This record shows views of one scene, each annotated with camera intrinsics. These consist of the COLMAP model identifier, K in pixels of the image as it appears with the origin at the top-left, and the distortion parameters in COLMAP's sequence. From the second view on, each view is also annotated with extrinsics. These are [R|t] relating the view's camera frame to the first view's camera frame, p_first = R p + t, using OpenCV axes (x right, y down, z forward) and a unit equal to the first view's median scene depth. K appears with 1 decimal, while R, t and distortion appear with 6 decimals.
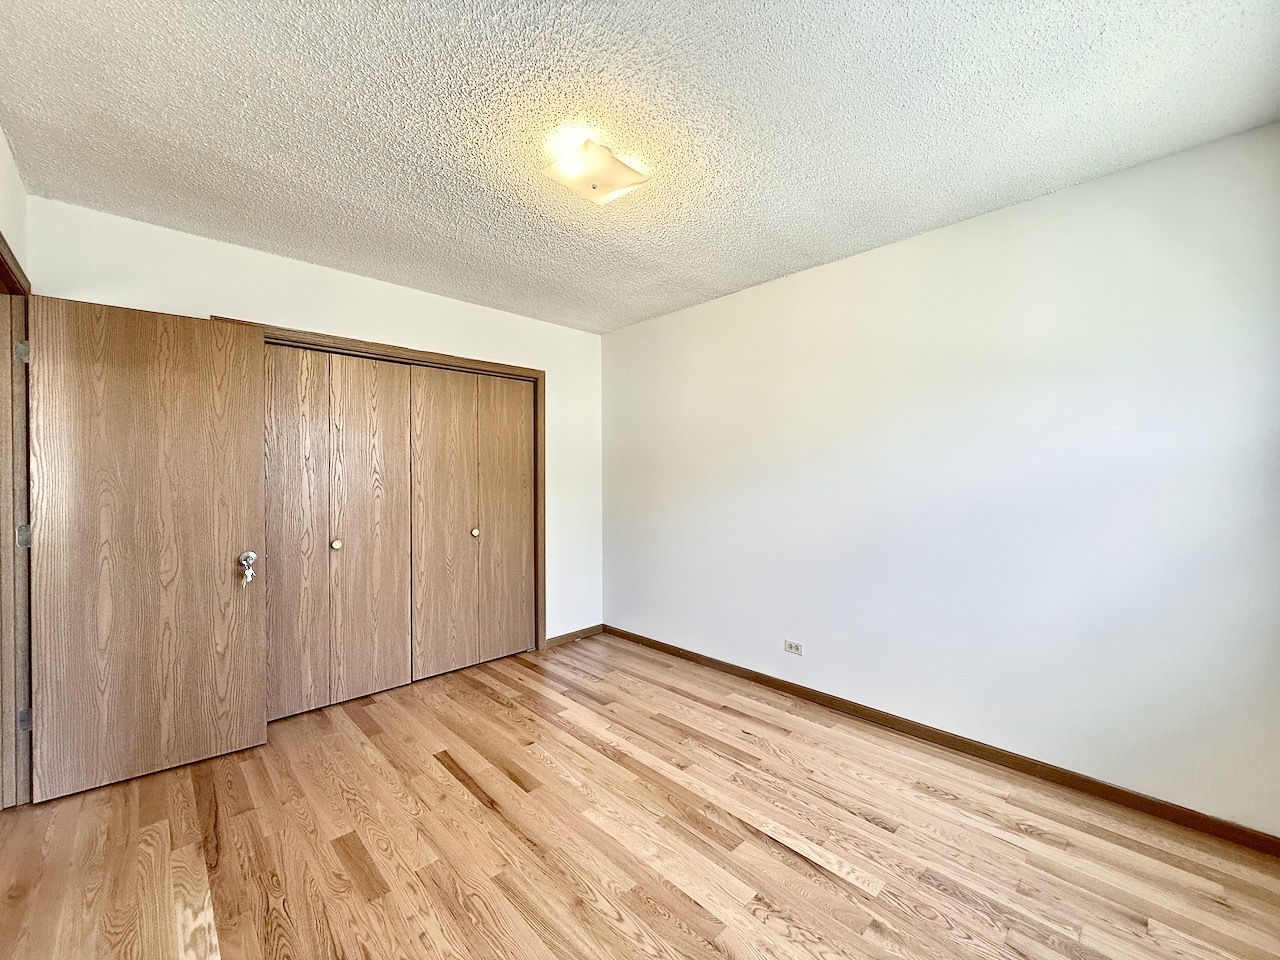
lens RADIAL K [[517.9, 0, 638.1], [0, 517.9, 471.6], [0, 0, 1]] dist [0.000542, 0.000285]
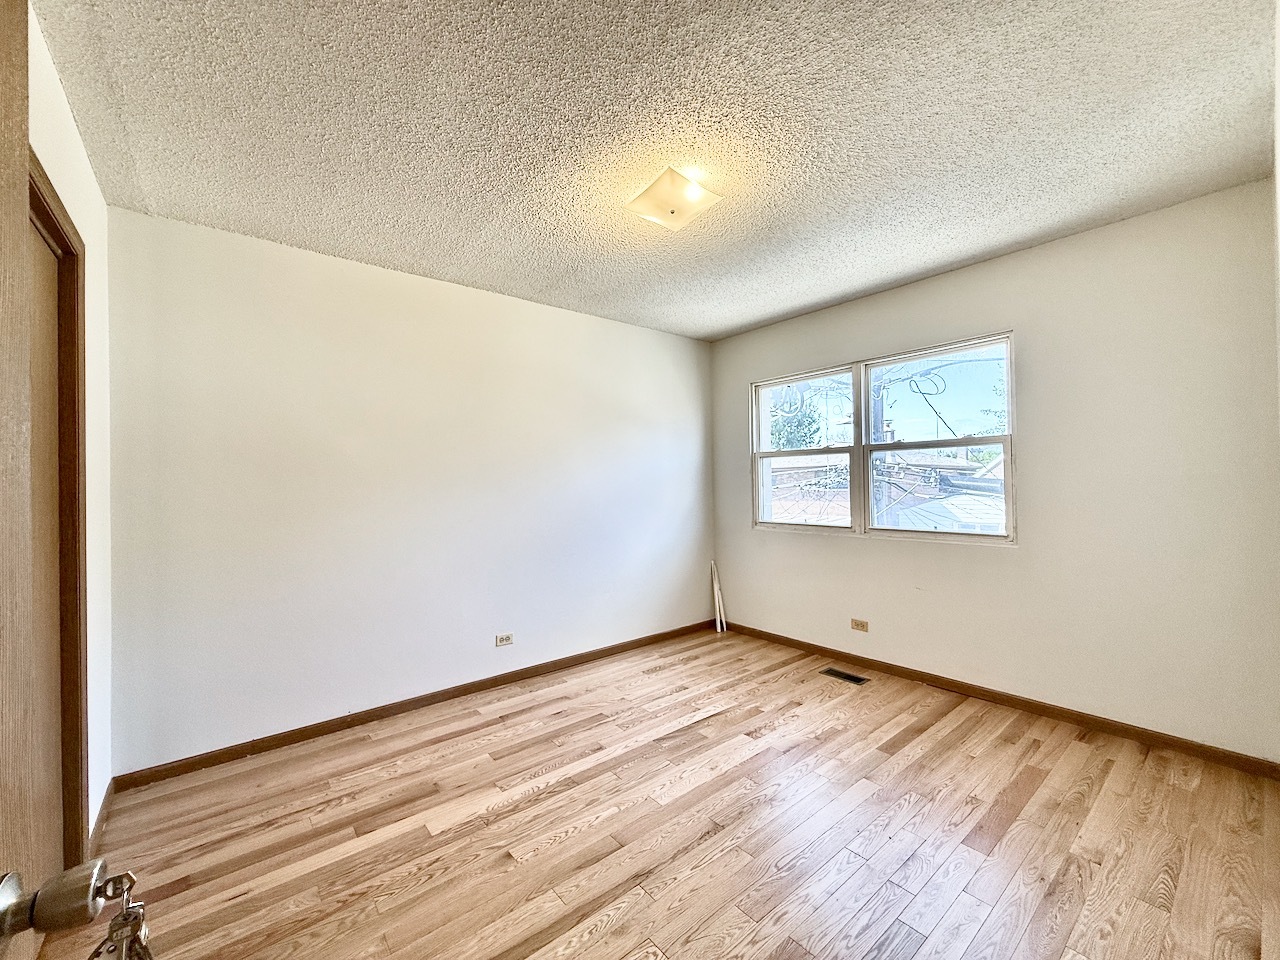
lens RADIAL K [[517.9, 0, 638.1], [0, 517.9, 471.6], [0, 0, 1]] dist [0.000542, 0.000285]
pose [[0.072947, 0.024372, 0.997038, -0.880427], [0.004945, 0.999680, -0.024798, 0.022654], [-0.997324, 0.006739, 0.072803, 0.747733]]
